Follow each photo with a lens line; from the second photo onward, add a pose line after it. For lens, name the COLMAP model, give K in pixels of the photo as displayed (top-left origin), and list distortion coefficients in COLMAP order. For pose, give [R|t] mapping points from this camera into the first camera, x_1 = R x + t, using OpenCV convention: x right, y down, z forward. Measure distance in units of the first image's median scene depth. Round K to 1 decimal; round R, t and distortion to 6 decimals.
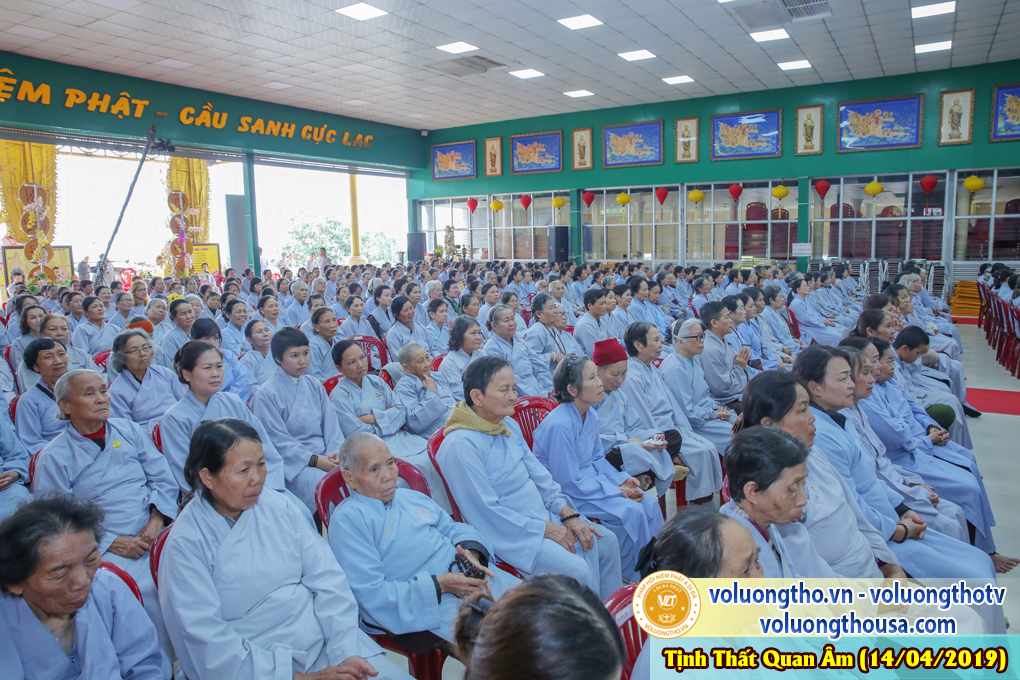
lens RADIAL K [[721.3, 0, 503.0], [0, 721.3, 325.4], [0, 0, 1]] dist [-0.076616, 0.086563]
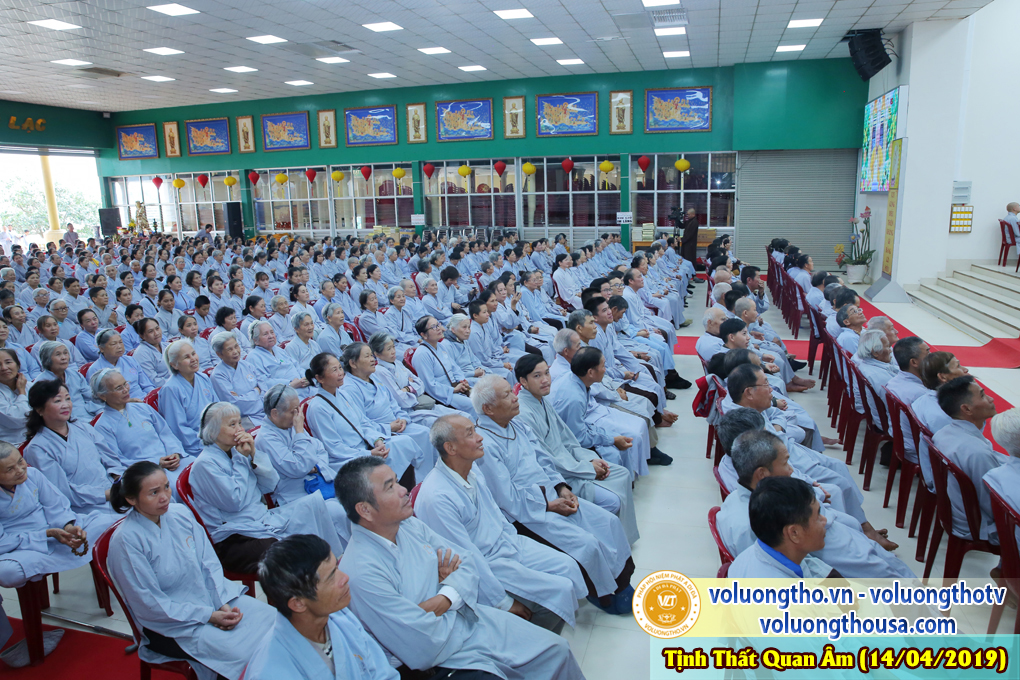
lens RADIAL K [[655.4, 0, 515.2], [0, 655.4, 333.5], [0, 0, 1]] dist [-0.056712, 0.016446]
pose [[0.959232, -0.053189, 0.277570, 0.227878], [0.033988, 0.996713, 0.073538, 0.013907], [-0.280569, -0.061106, 0.957887, -0.148122]]
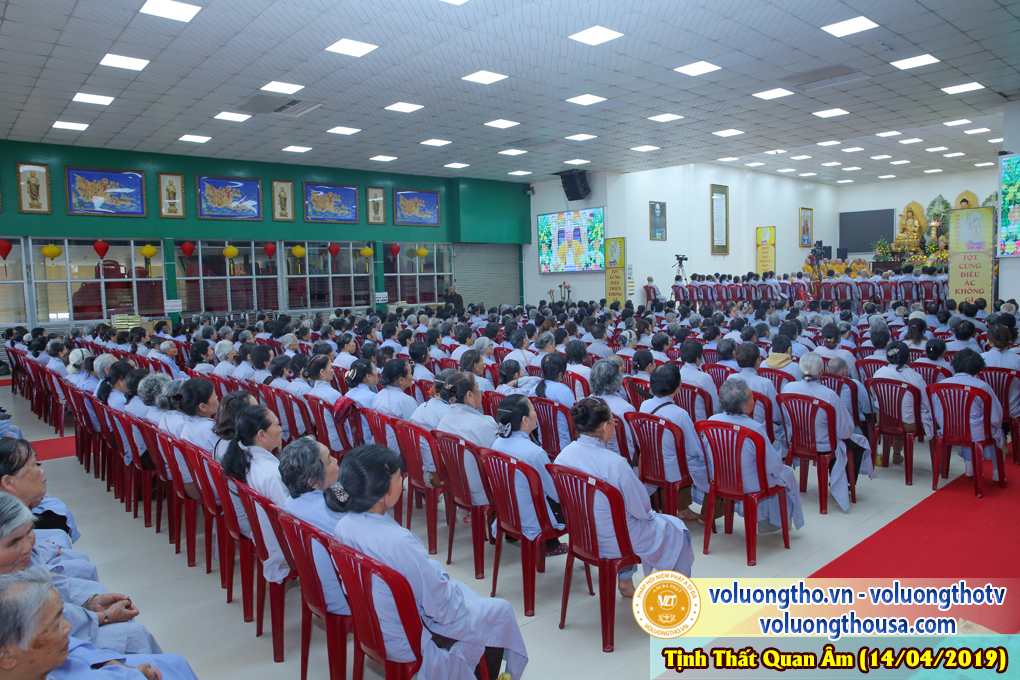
lens RADIAL K [[655.4, 0, 506.0], [0, 655.4, 329.1], [0, 0, 1]] dist [-0.056712, 0.016446]
pose [[0.356393, -0.060842, 0.932353, -0.493638], [0.132158, 0.991127, 0.014160, -0.031286], [-0.924942, 0.118172, 0.361272, 0.315400]]
